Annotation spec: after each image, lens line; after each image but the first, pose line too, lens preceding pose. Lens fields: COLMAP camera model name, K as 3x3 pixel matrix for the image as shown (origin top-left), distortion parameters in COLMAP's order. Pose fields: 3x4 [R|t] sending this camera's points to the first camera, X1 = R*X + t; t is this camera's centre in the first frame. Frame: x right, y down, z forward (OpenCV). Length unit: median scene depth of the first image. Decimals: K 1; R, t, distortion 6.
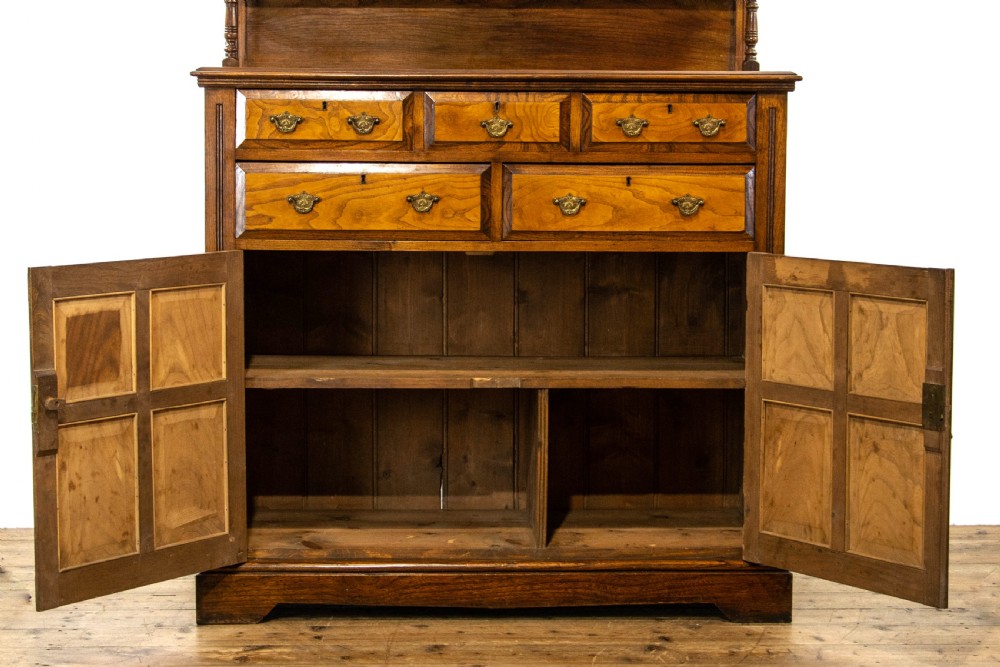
lens RADIAL K [[2116.0, 0, 498.8], [0, 2116.0, 277.4], [0, 0, 1]] dist [-0.028754, -0.022141]
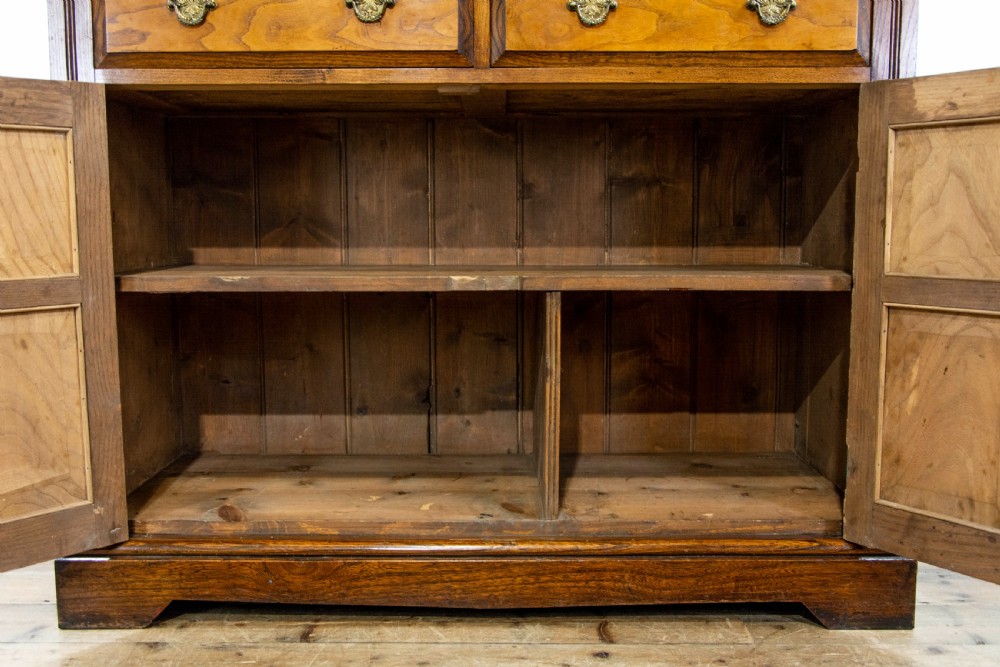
lens RADIAL K [[854.2, 0, 500.0], [0, 854.2, 333.5], [0, 0, 1]] dist [-0.002025, 0.001885]
pose [[0.999064, -0.003152, -0.043152, 0.015744], [0.004017, 0.999792, 0.019978, 0.060937], [0.043080, -0.020132, 0.998869, 0.724348]]
